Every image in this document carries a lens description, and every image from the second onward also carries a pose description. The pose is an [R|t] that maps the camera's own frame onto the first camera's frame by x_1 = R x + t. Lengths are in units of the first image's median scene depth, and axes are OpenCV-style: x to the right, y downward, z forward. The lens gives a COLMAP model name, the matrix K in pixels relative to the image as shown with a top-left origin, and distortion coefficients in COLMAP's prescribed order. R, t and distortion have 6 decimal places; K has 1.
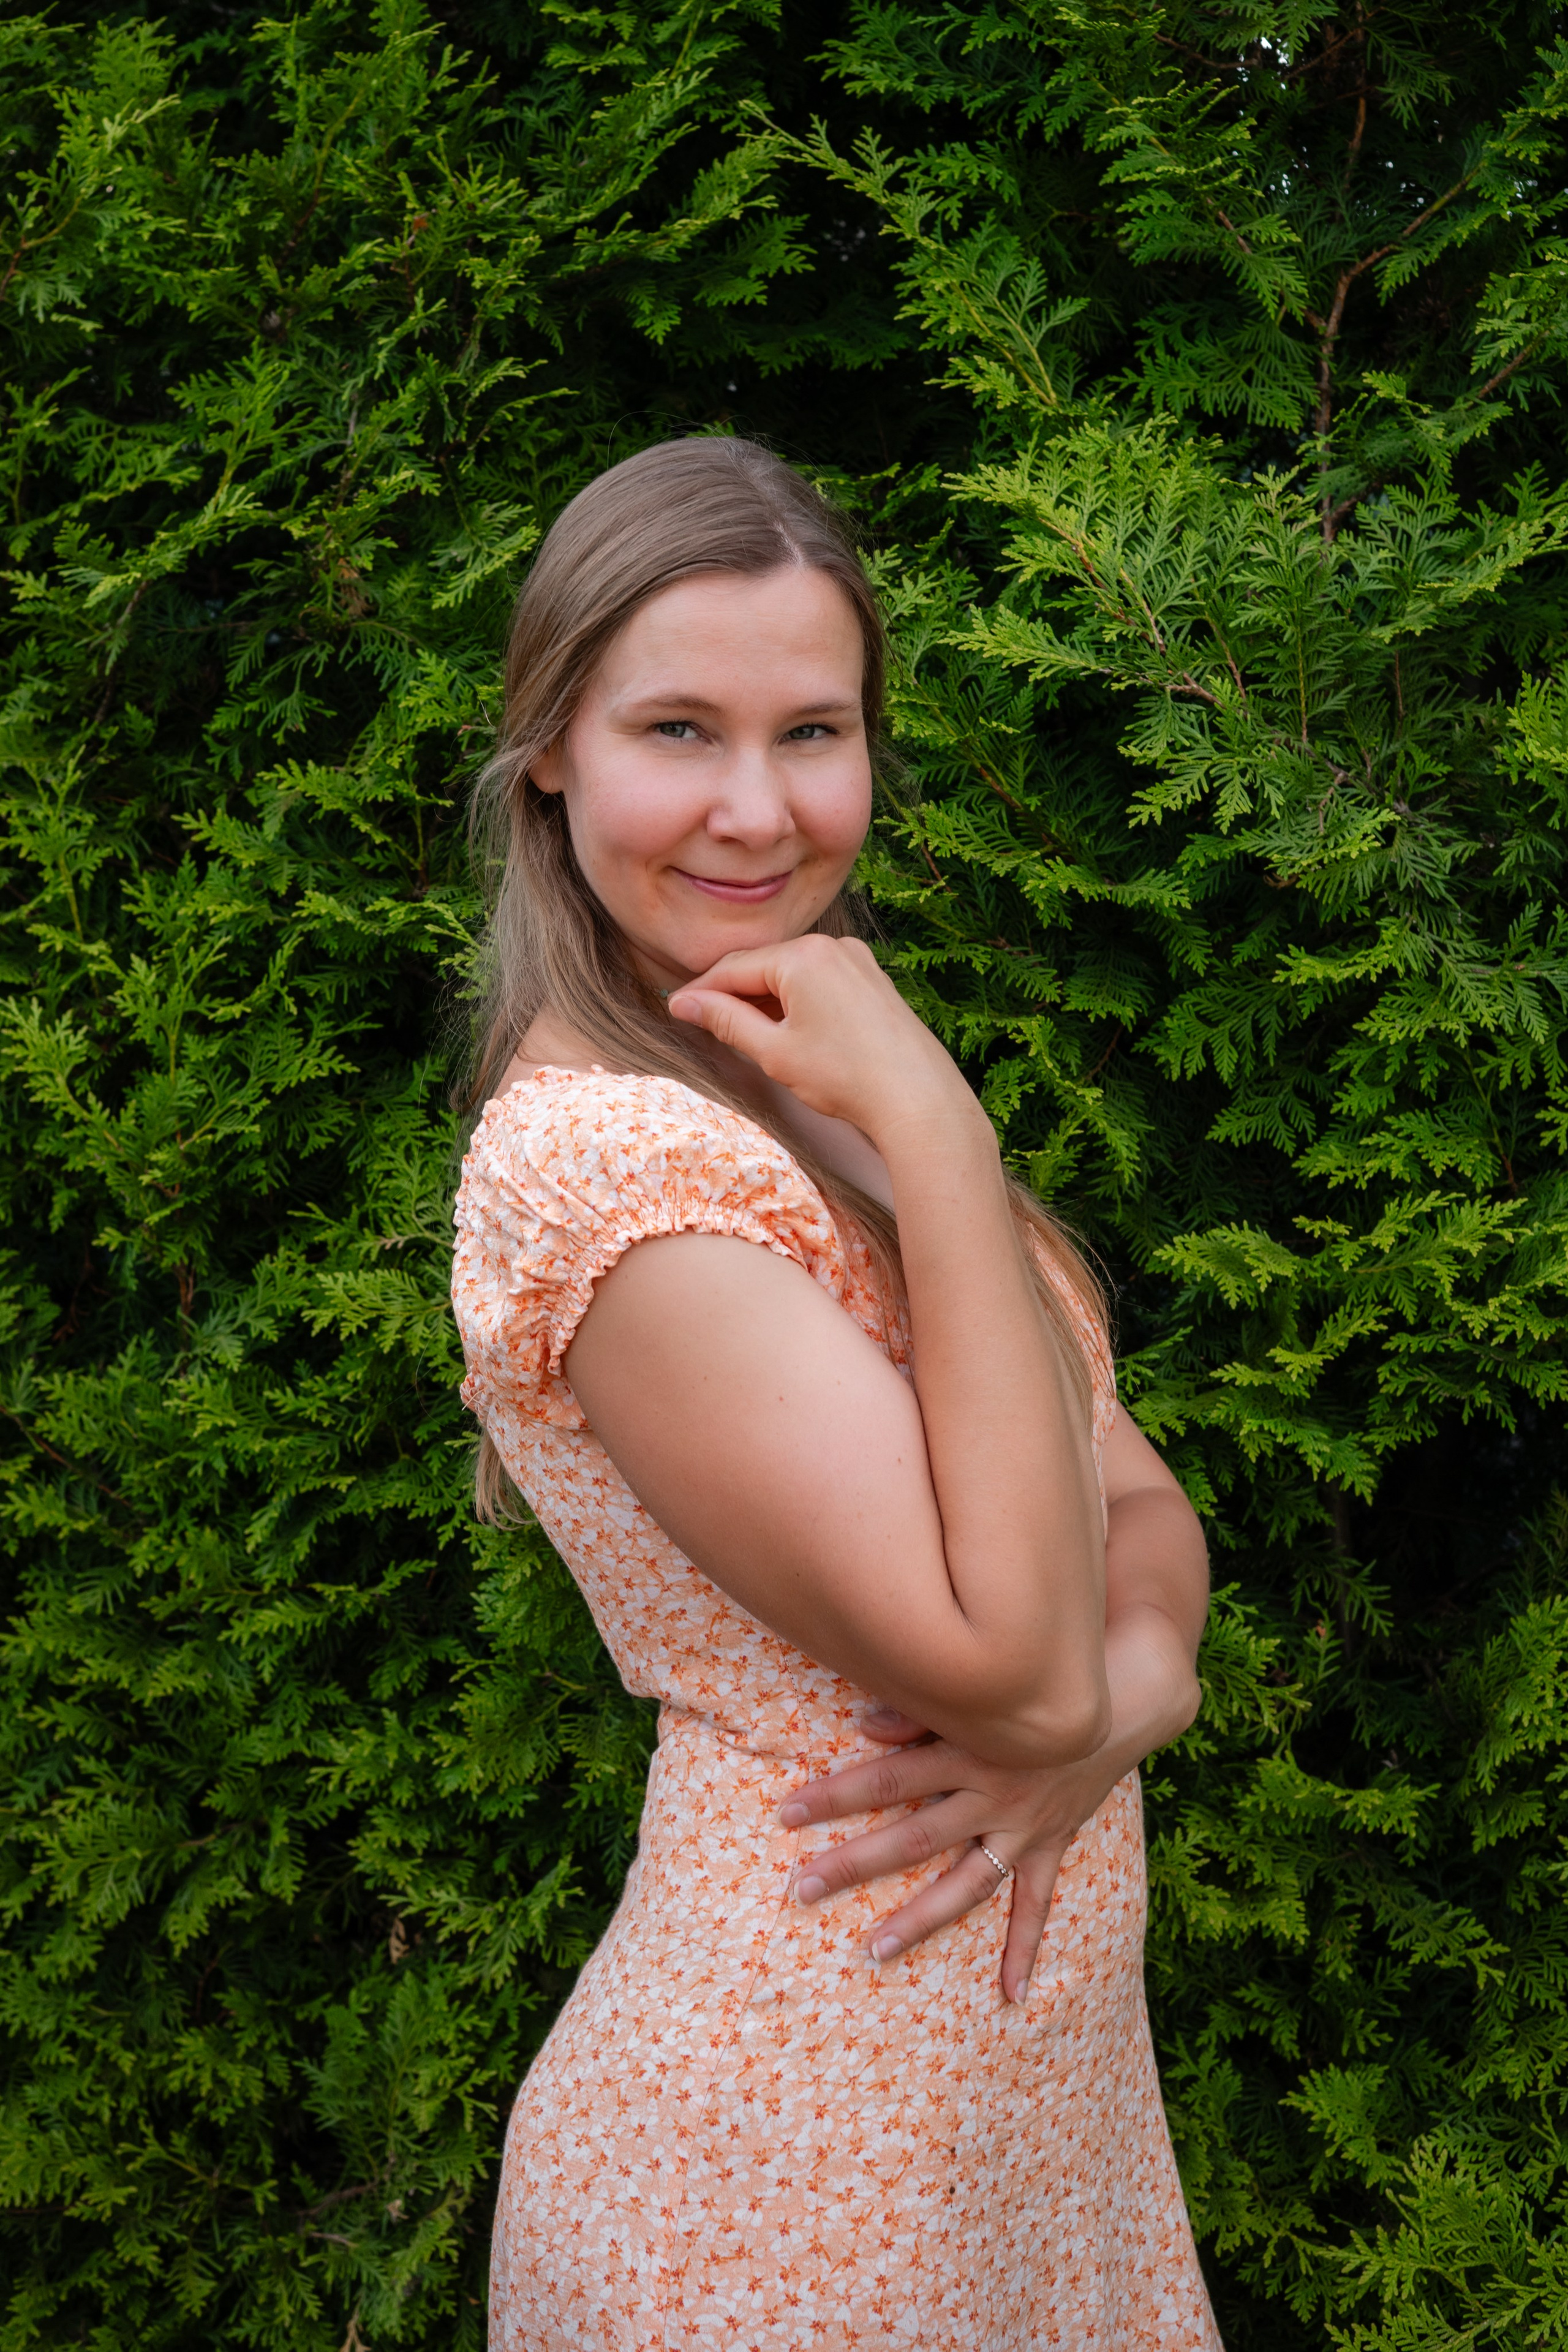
lens RADIAL K [[3008.5, 0, 719.2], [0, 3008.5, 1015.5], [0, 0, 1]] dist [-0.031545, 0.000000]
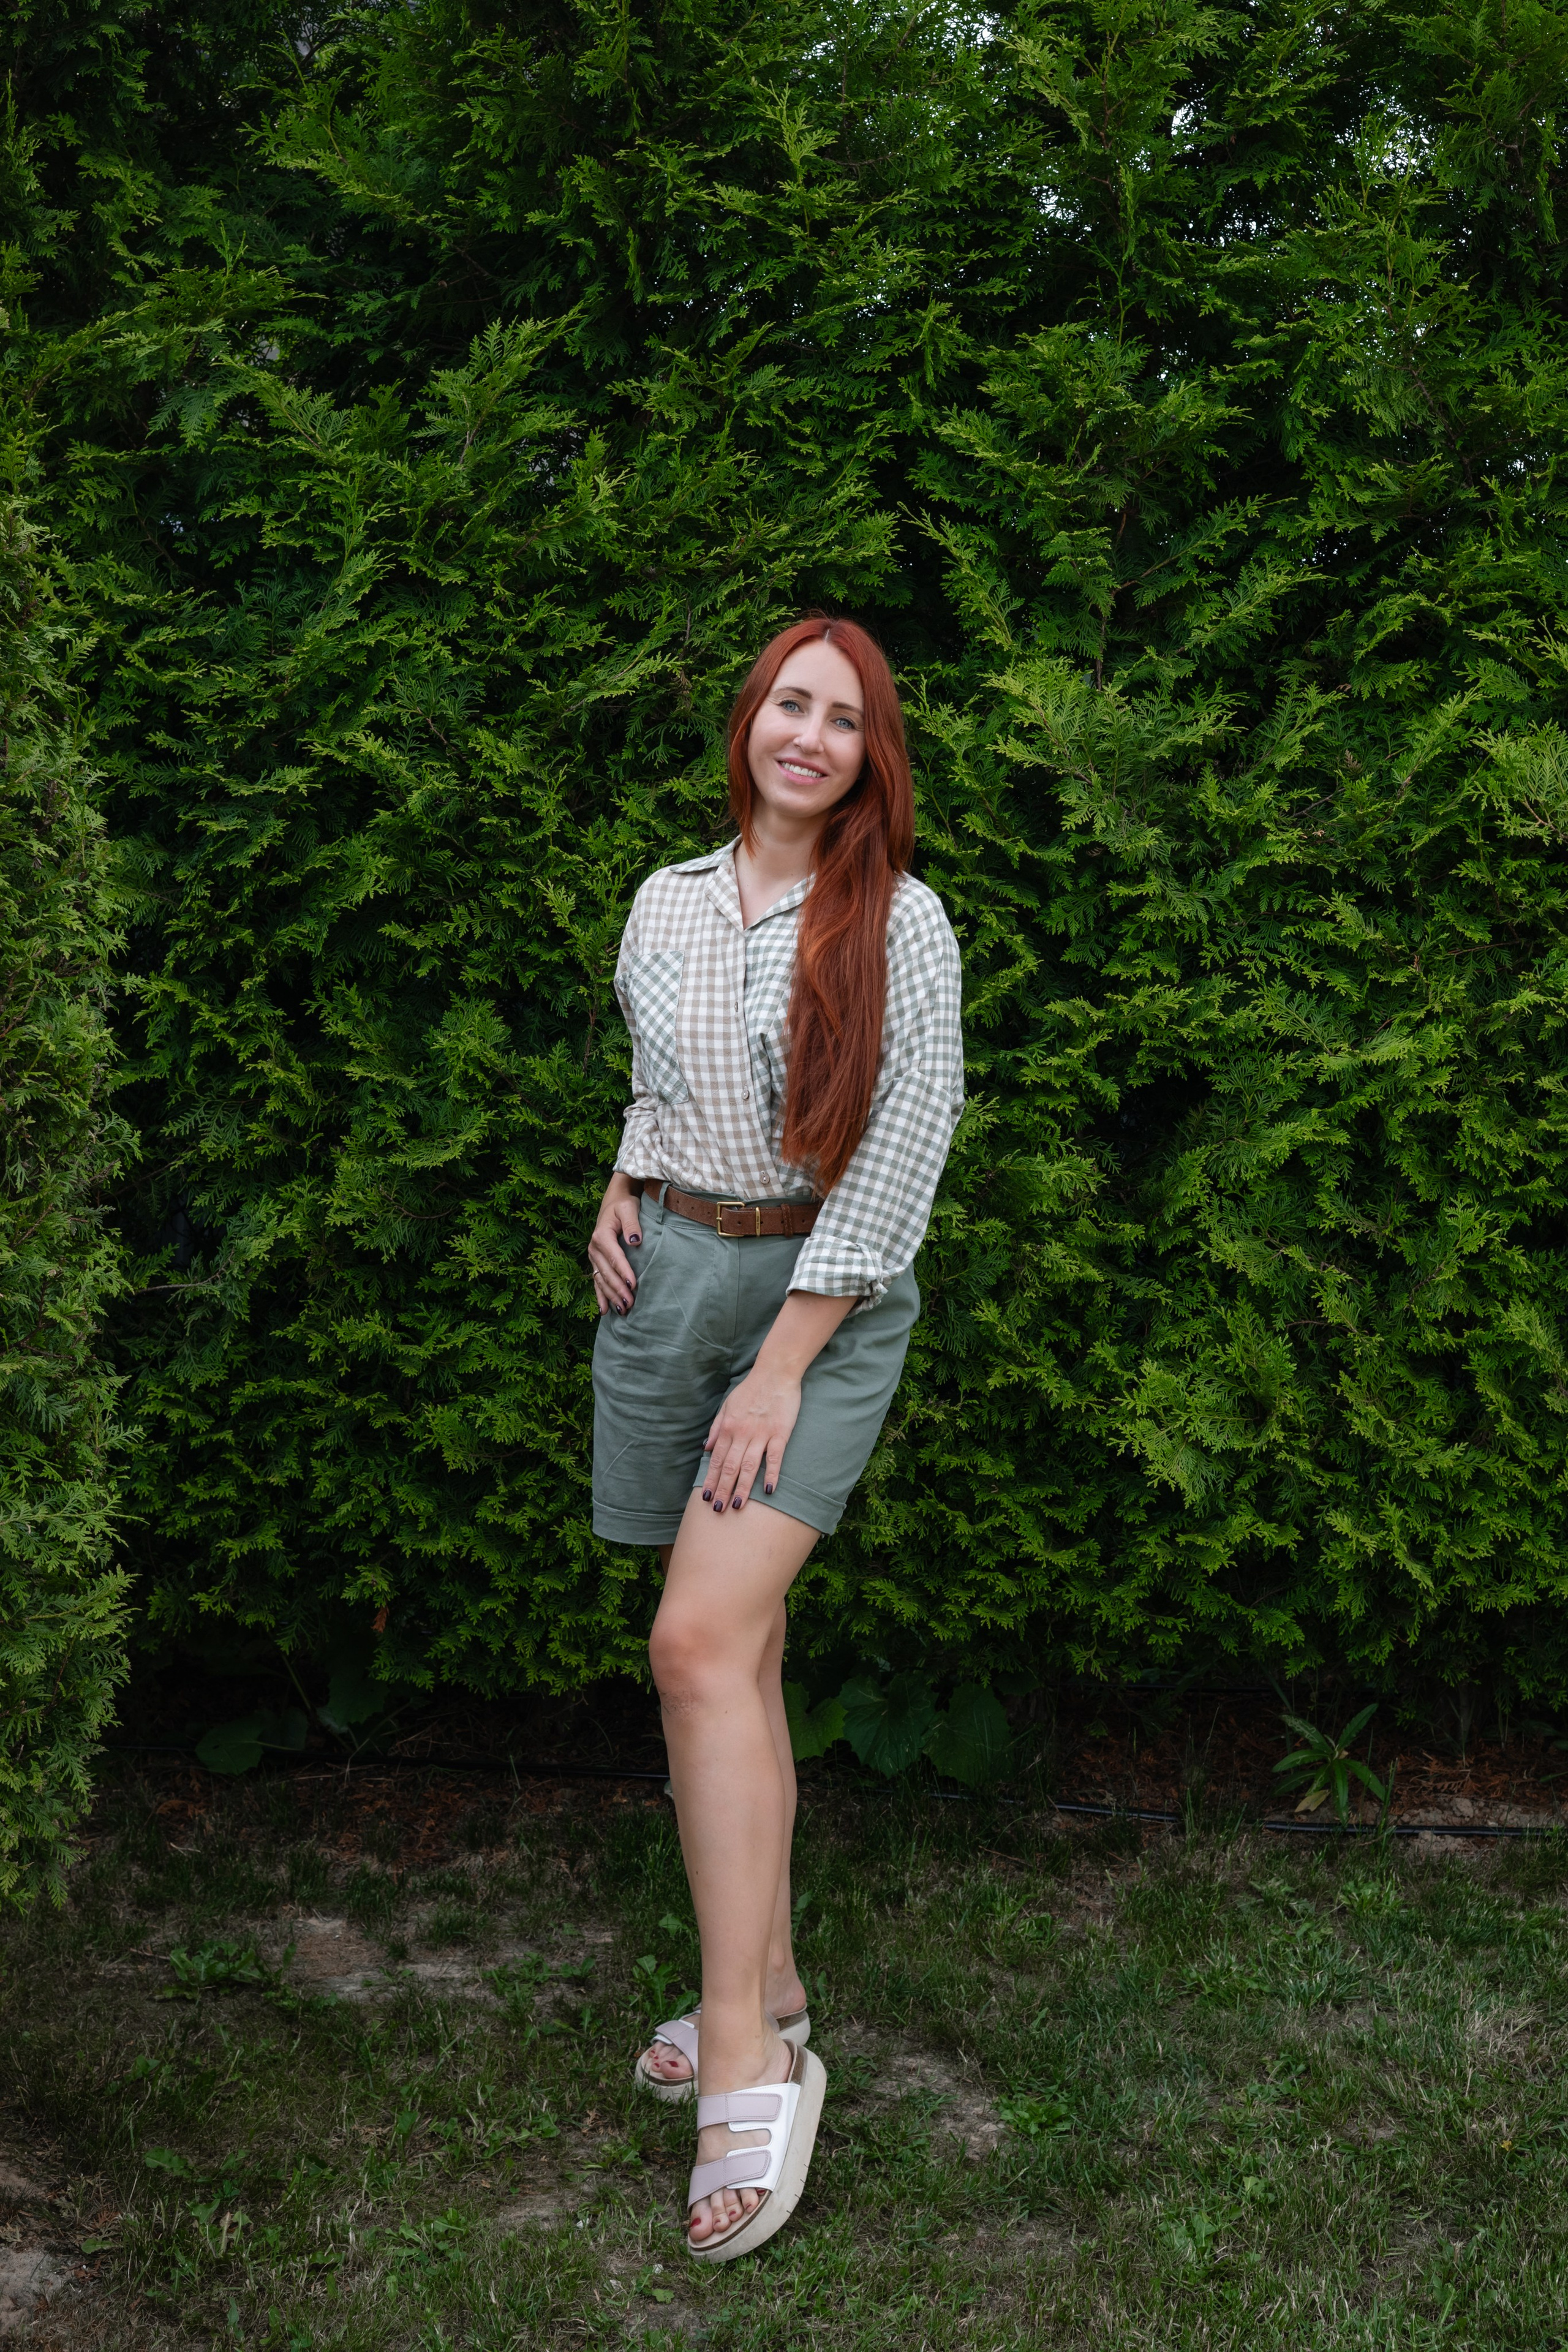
lens RADIAL K [[3008.5, 0, 789.3], [0, 3008.5, 1162.8], [0, 0, 1]] dist [-0.031545, 0.000000]
pose [[0.946912, 0.012525, 0.321248, -0.834505], [-0.035854, 0.997122, 0.066807, 0.051012], [-0.319487, -0.074778, 0.944636, -1.238342]]
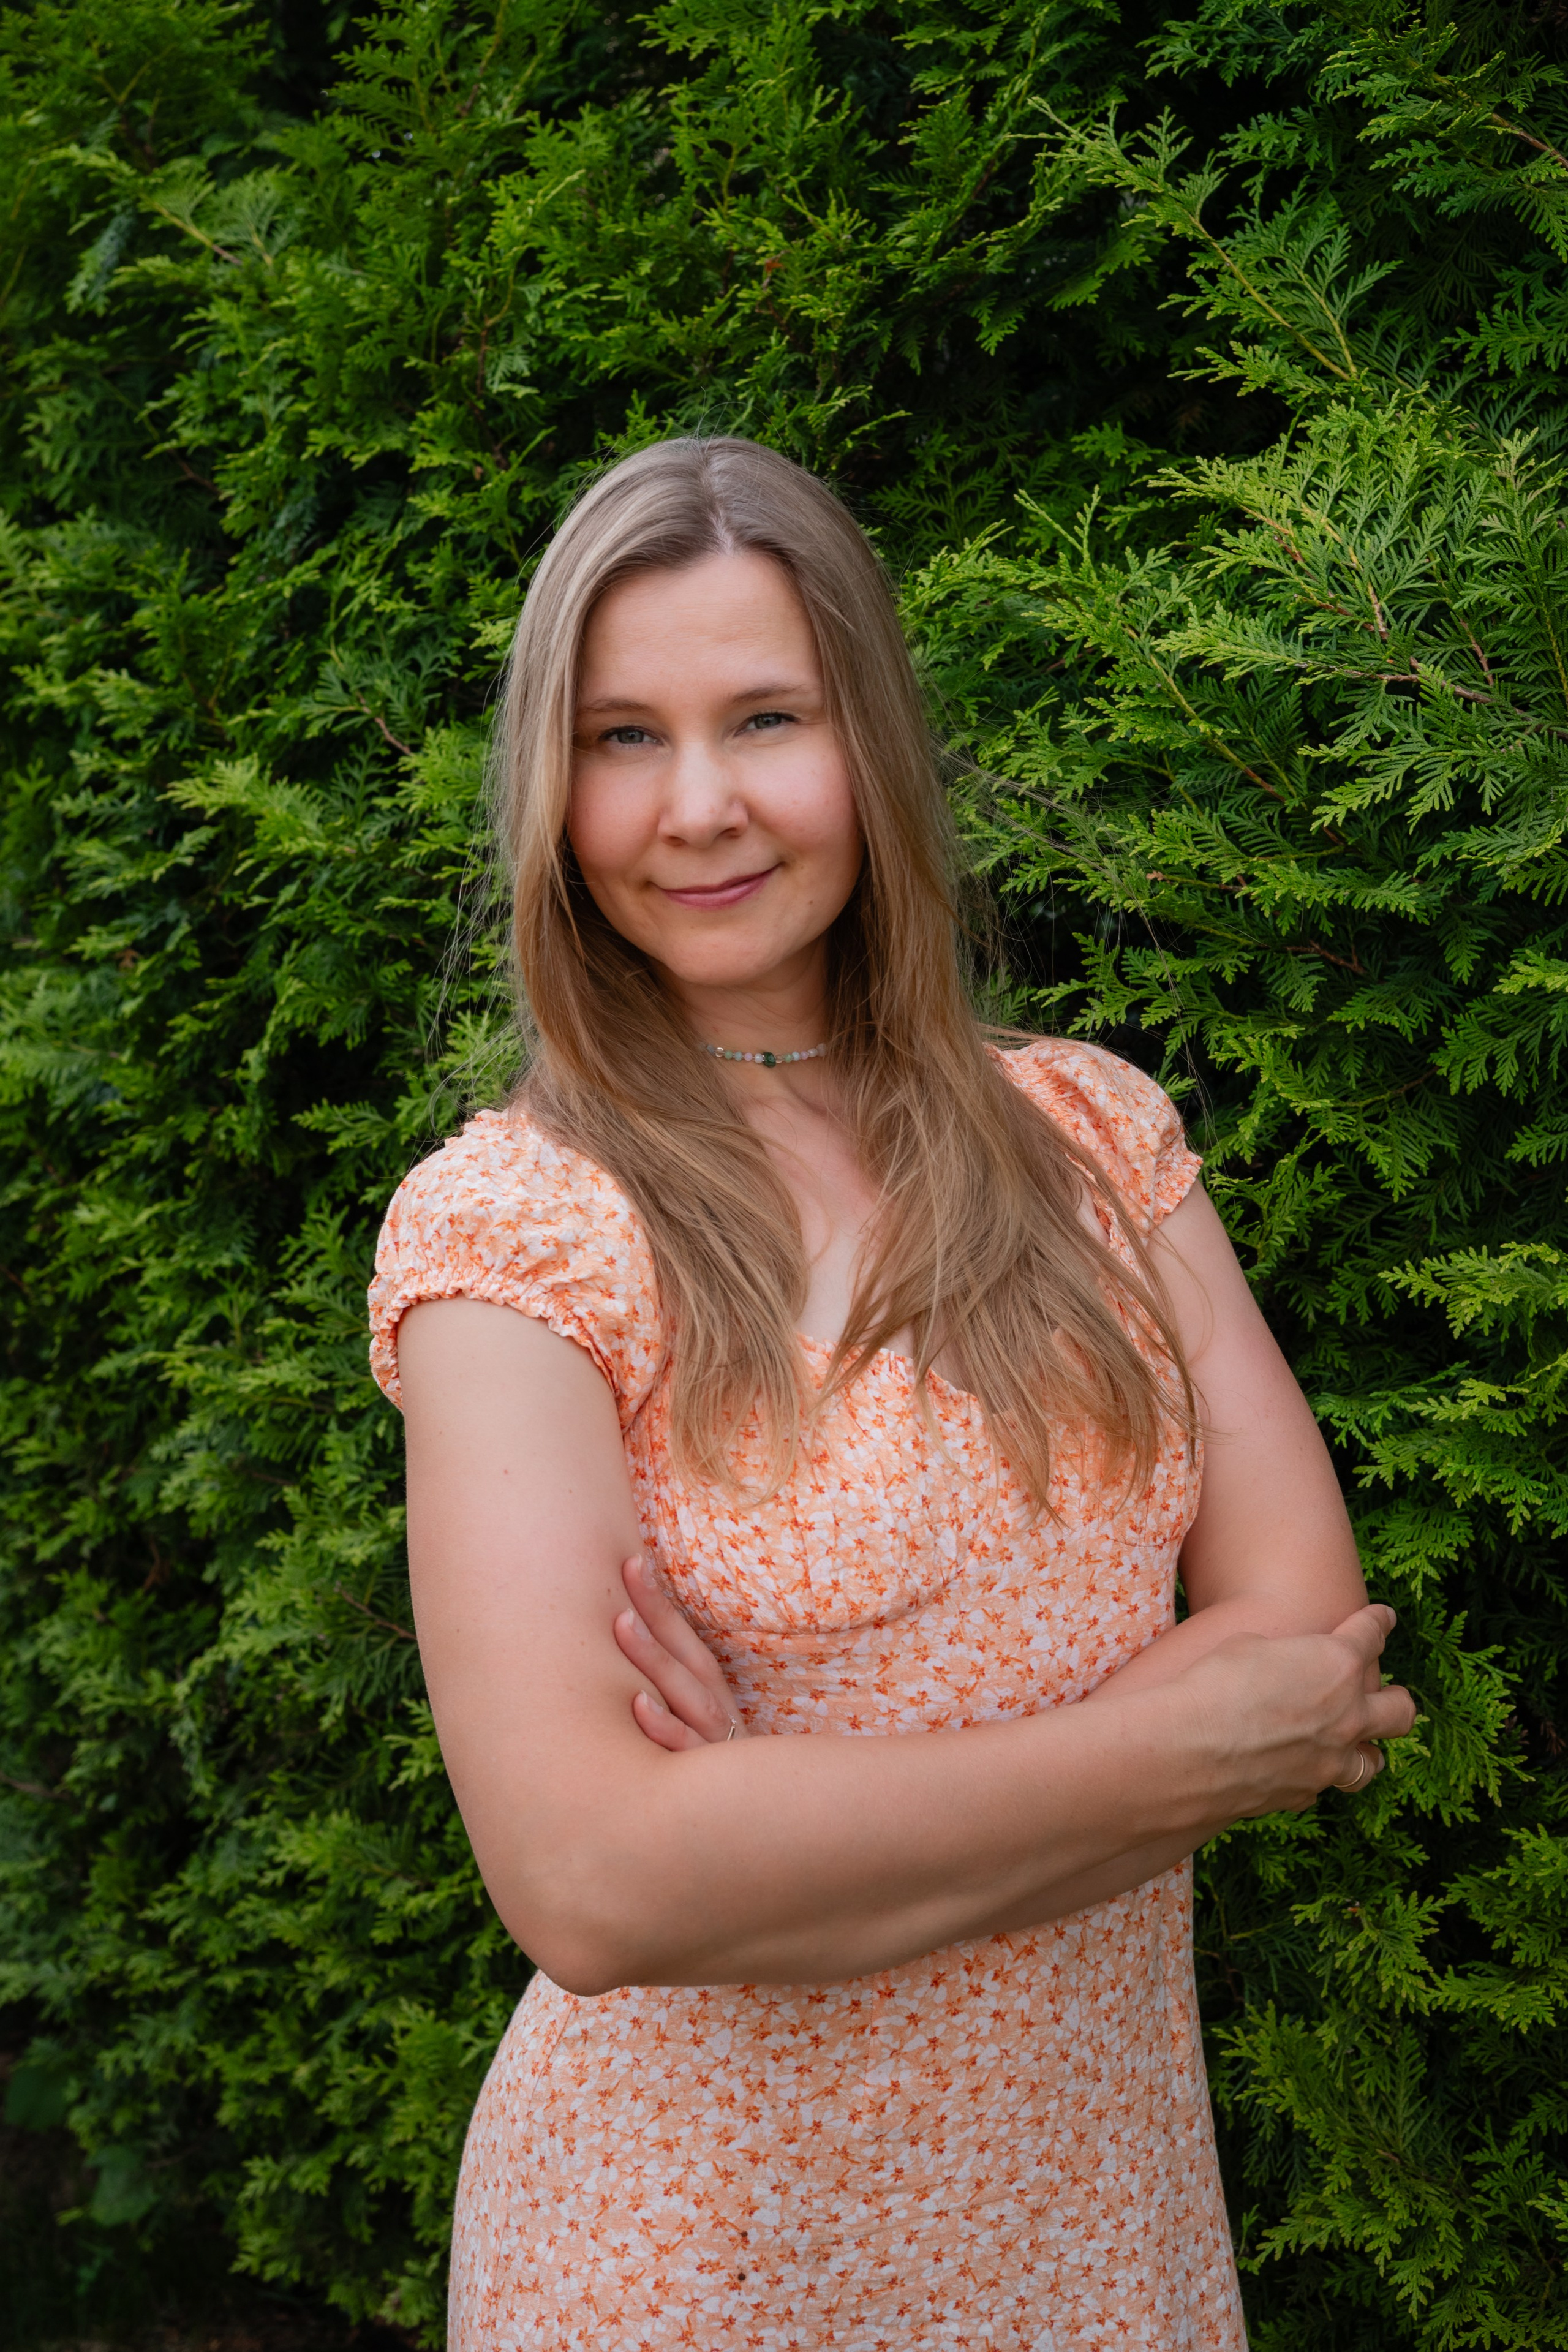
lens RADIAL K [[3008.5, 0, 709.8], [0, 3008.5, 1027.0], [0, 0, 1]] dist [-0.031545, 0.000000]
pose [[0.884691, -0.003539, -0.466165, 0.390808], [0.009595, 0.999898, 0.010619, -0.012029], [0.466080, -0.013867, 0.884634, 0.071209]]
